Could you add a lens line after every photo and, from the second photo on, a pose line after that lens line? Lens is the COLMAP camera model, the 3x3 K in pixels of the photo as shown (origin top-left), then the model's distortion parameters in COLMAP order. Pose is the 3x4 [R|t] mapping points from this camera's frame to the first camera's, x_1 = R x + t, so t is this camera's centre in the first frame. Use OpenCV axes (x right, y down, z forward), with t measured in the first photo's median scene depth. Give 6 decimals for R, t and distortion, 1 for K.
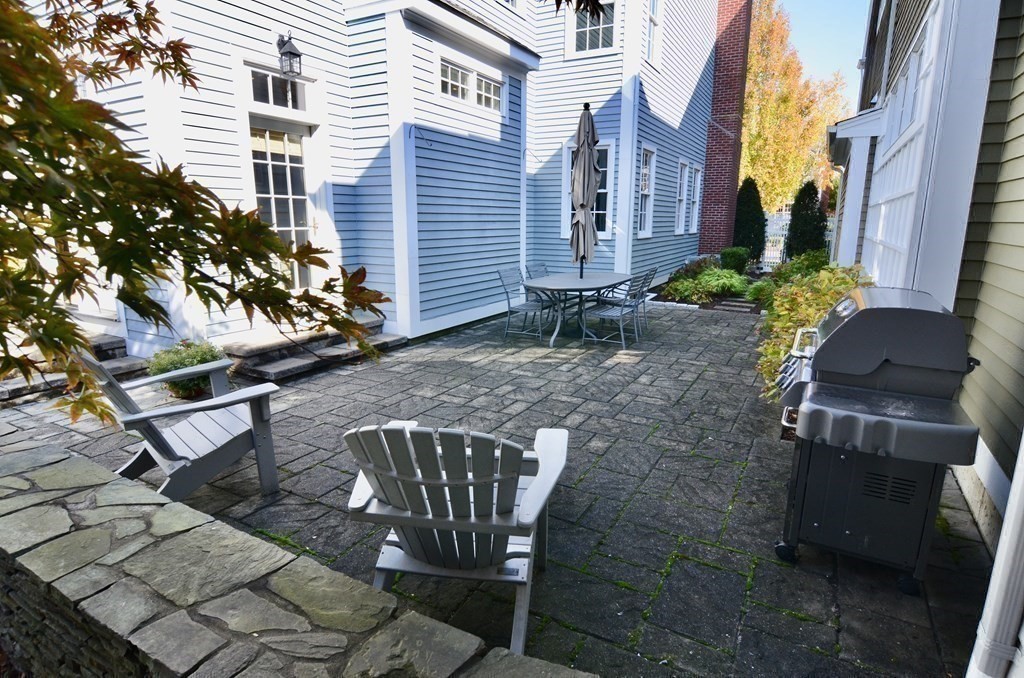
lens RADIAL K [[551.8, 0, 518.1], [0, 551.8, 338.7], [0, 0, 1]] dist [-0.016727, -0.000775]
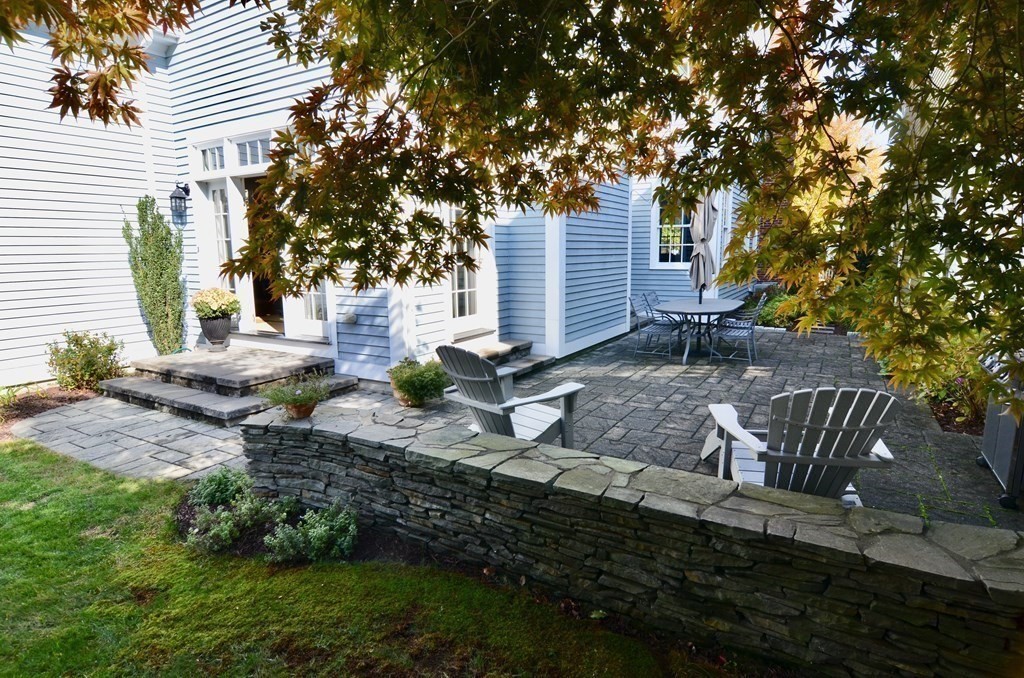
lens RADIAL K [[551.8, 0, 518.1], [0, 551.8, 338.7], [0, 0, 1]] dist [-0.016727, -0.000775]
pose [[0.999600, -0.013314, -0.024965, -0.324465], [0.011842, 0.998234, -0.058214, 0.031237], [0.025696, 0.057895, 0.997992, -0.173229]]
